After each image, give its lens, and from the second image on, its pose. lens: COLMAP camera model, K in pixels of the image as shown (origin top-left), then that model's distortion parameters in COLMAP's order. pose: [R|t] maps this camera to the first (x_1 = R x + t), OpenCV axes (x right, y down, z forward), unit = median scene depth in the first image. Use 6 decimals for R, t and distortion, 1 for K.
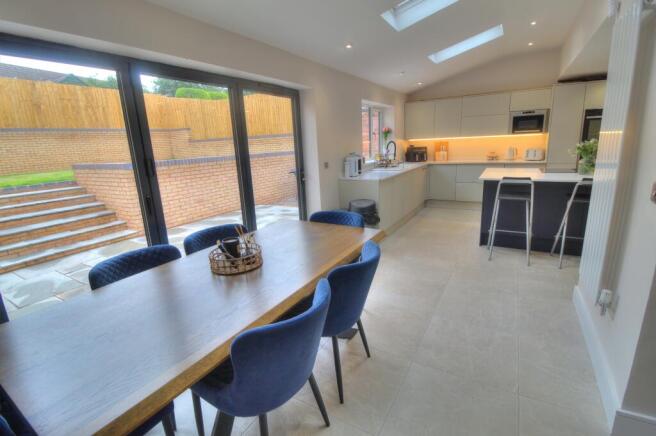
lens RADIAL K [[307.3, 0, 328.8], [0, 307.3, 209.8], [0, 0, 1]] dist [-0.004009, -0.001137]
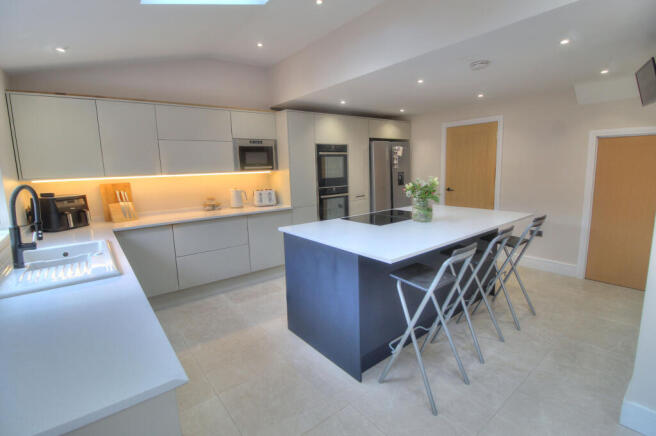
lens RADIAL K [[307.3, 0, 328.8], [0, 307.3, 209.8], [0, 0, 1]] dist [-0.004009, -0.001137]
pose [[0.371196, -0.104332, 0.922675, 0.026394], [0.204260, 0.978503, 0.028470, -0.139897], [-0.905810, 0.177898, 0.384527, 0.566201]]
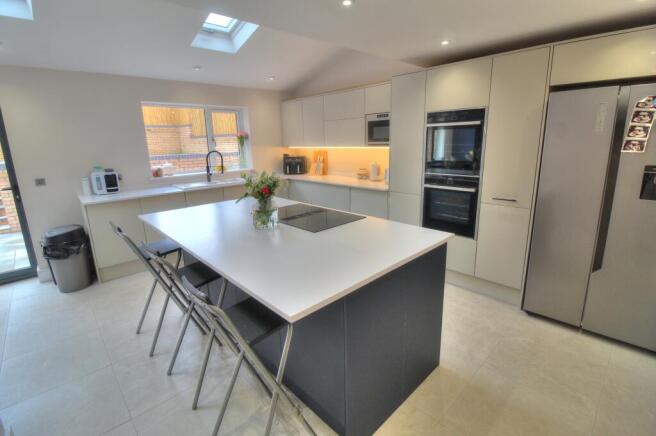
lens RADIAL K [[307.3, 0, 328.8], [0, 307.3, 209.8], [0, 0, 1]] dist [-0.004009, -0.001137]
pose [[0.959684, 0.085005, -0.267919, 0.708815], [-0.079242, 0.996333, 0.032271, -0.112295], [0.269680, -0.009739, 0.962901, 0.277735]]
